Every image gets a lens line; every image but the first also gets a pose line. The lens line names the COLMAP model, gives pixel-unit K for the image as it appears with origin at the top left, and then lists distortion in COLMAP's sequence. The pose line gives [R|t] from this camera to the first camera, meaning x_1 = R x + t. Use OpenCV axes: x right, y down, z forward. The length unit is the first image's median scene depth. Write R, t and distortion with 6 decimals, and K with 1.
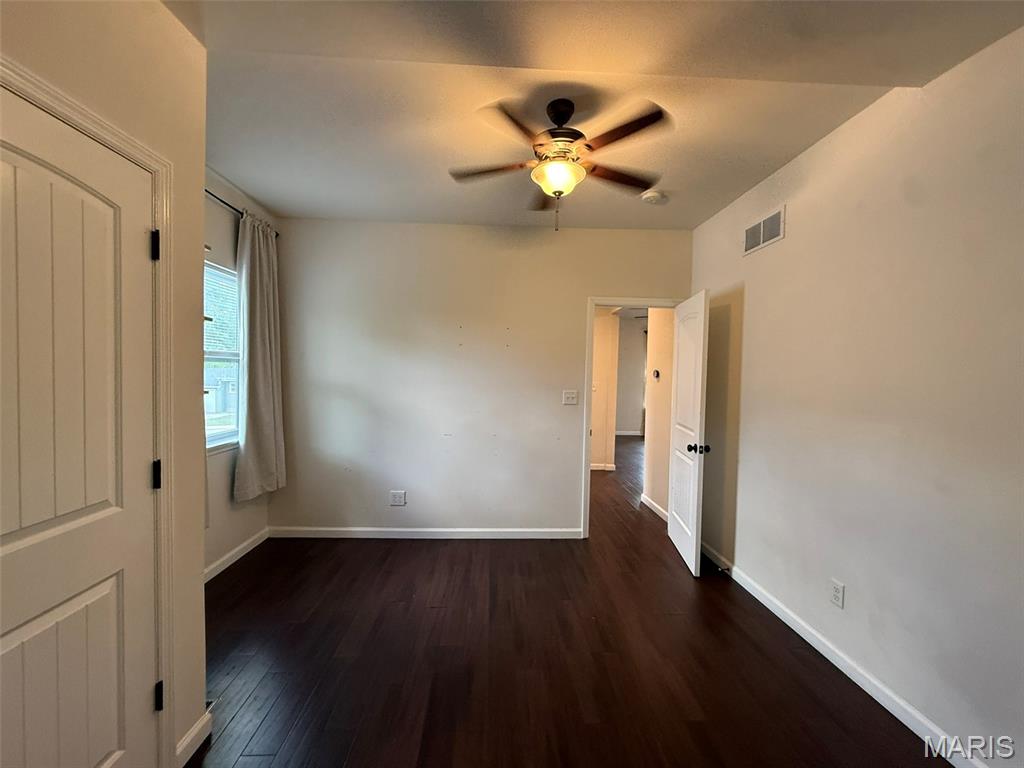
lens RADIAL K [[412.3, 0, 506.1], [0, 412.3, 383.1], [0, 0, 1]] dist [0.007568, 0.000154]
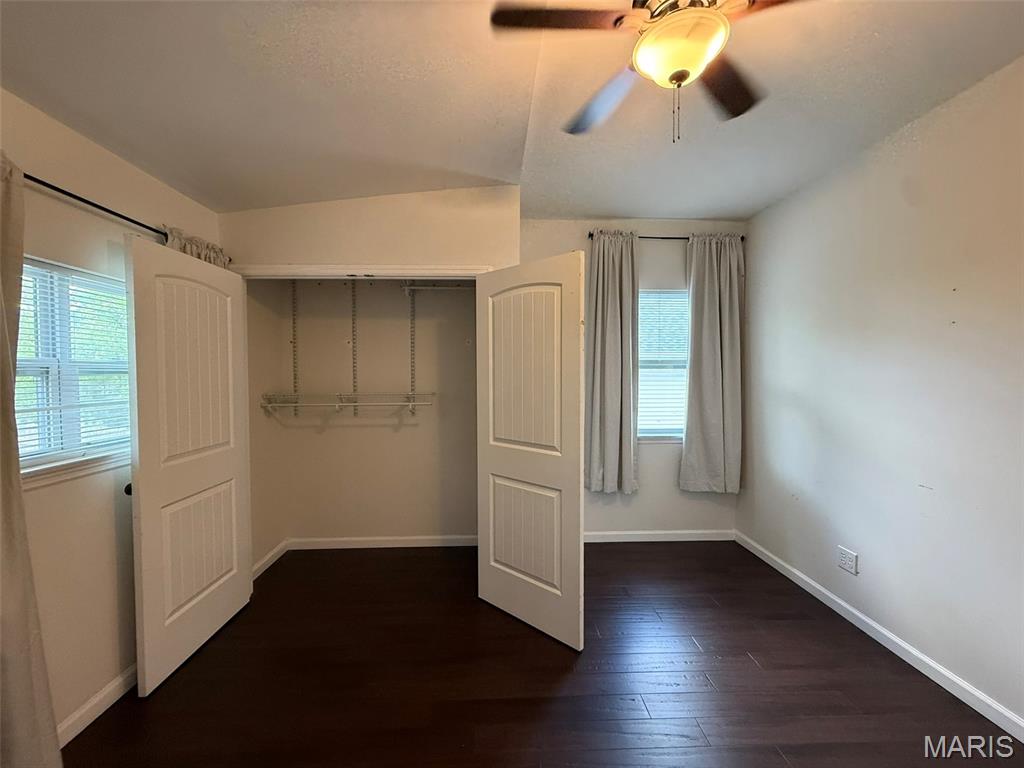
lens RADIAL K [[408.6, 0, 507.1], [0, 408.6, 383.3], [0, 0, 1]] dist [0.000300, 0.000454]
pose [[0.005163, 0.008899, -0.999947, 0.450577], [-0.025595, 0.999634, 0.008764, -0.006250], [0.999659, 0.025549, 0.005389, 0.465527]]
